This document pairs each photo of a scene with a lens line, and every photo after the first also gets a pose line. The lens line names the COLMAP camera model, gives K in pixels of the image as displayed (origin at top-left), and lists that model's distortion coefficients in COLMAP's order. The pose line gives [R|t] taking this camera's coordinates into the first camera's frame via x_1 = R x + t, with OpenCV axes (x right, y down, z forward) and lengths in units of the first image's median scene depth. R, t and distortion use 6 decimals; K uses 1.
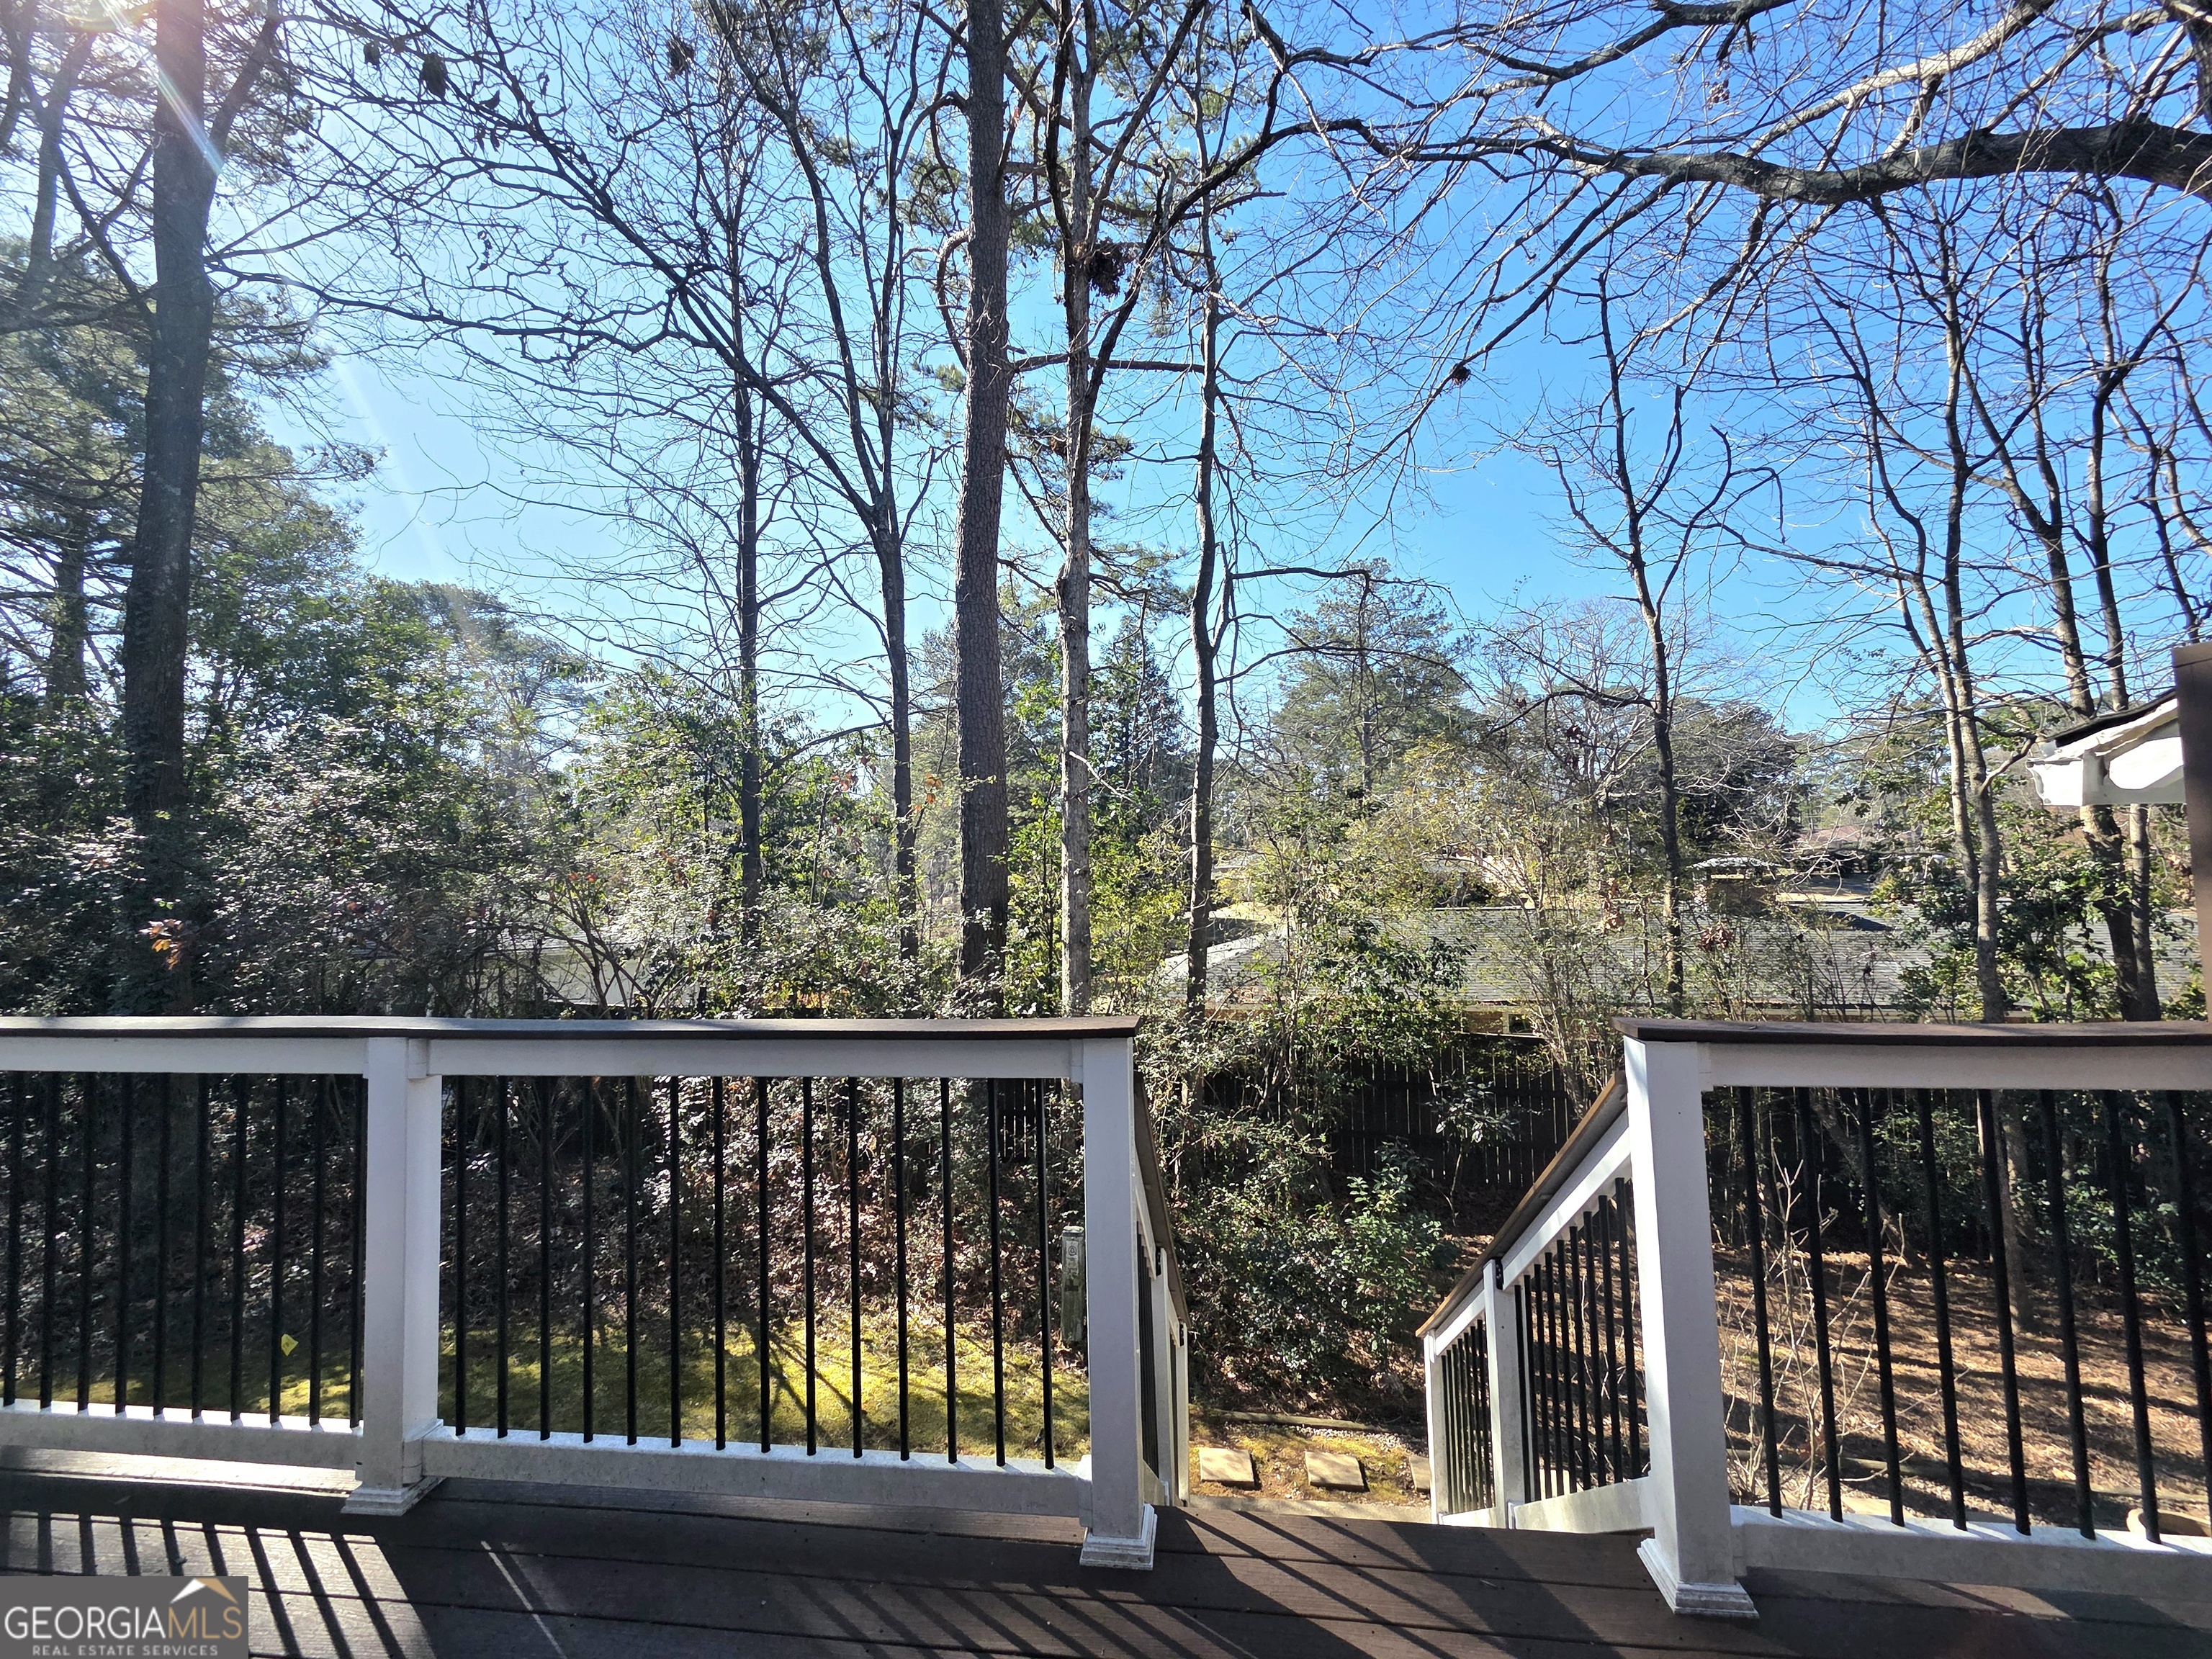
lens RADIAL K [[898.6, 0, 1099.6], [0, 898.6, 825.3], [0, 0, 1]] dist [0.004641, -0.000485]
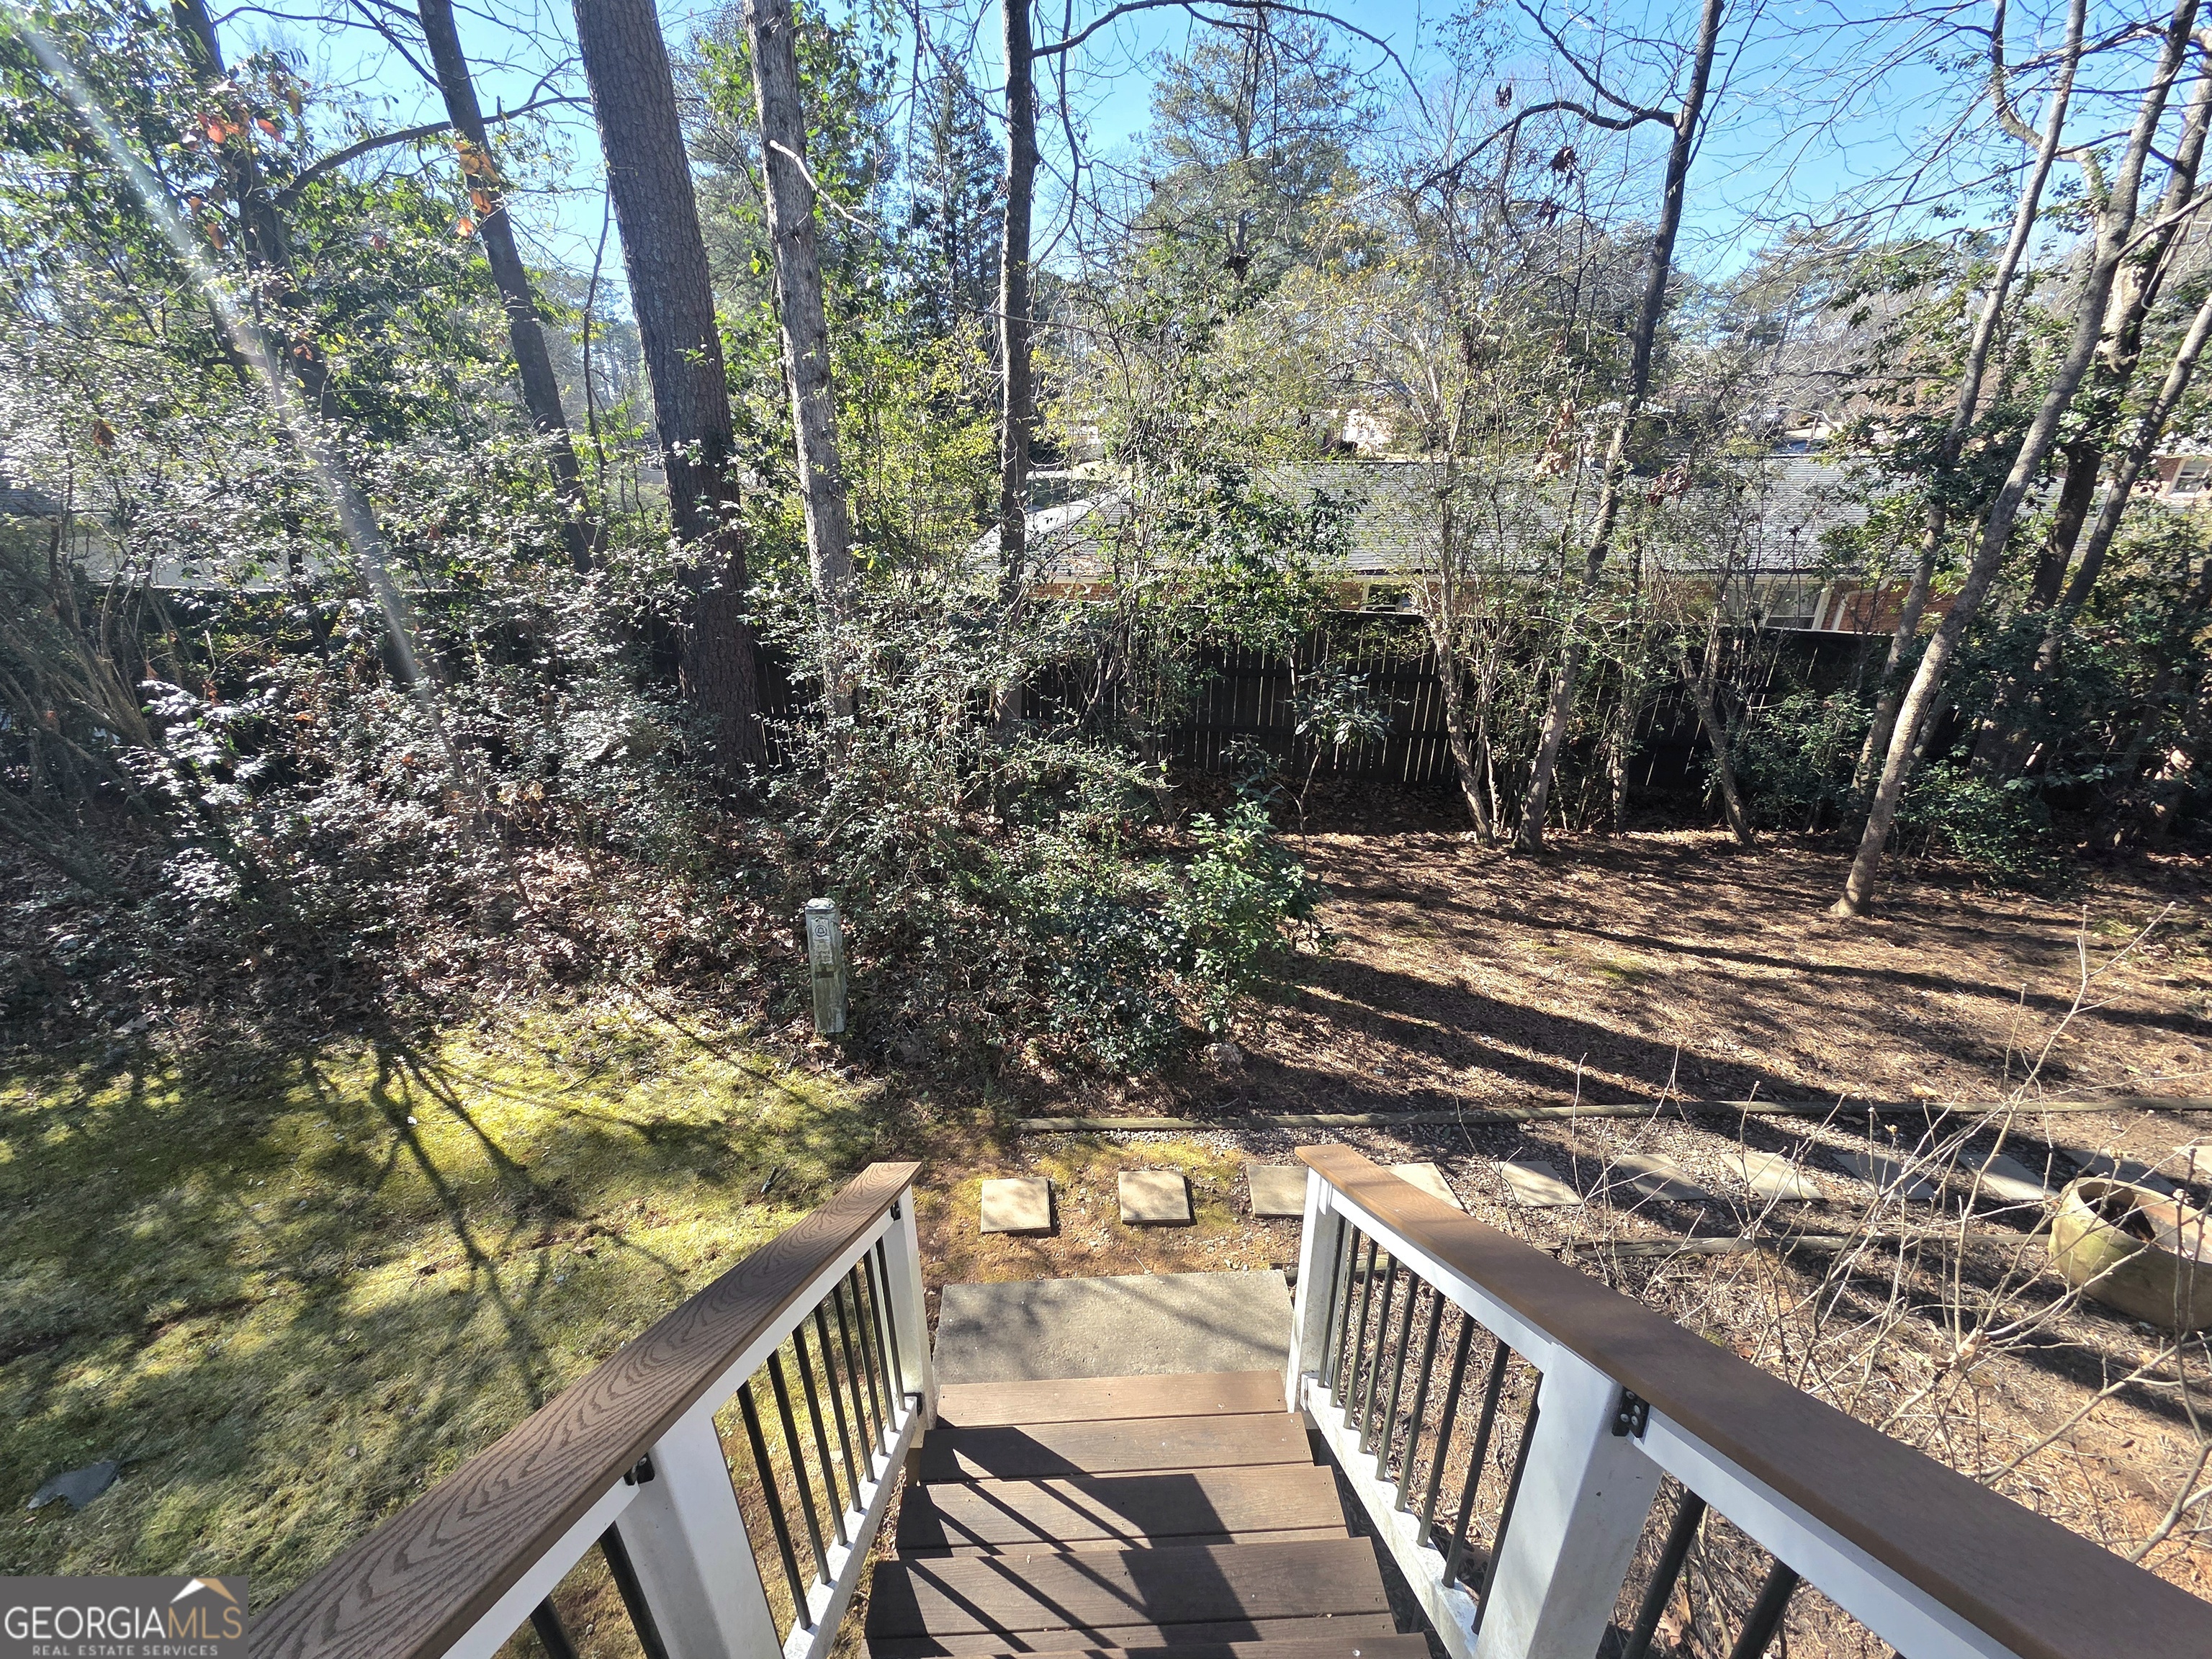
lens RADIAL K [[898.6, 0, 1099.6], [0, 898.6, 825.3], [0, 0, 1]] dist [0.004641, -0.000485]
pose [[0.986694, -0.053899, 0.153396, 0.066542], [-0.021471, 0.891995, 0.451535, 0.046944], [-0.161166, -0.448821, 0.878968, 0.276973]]
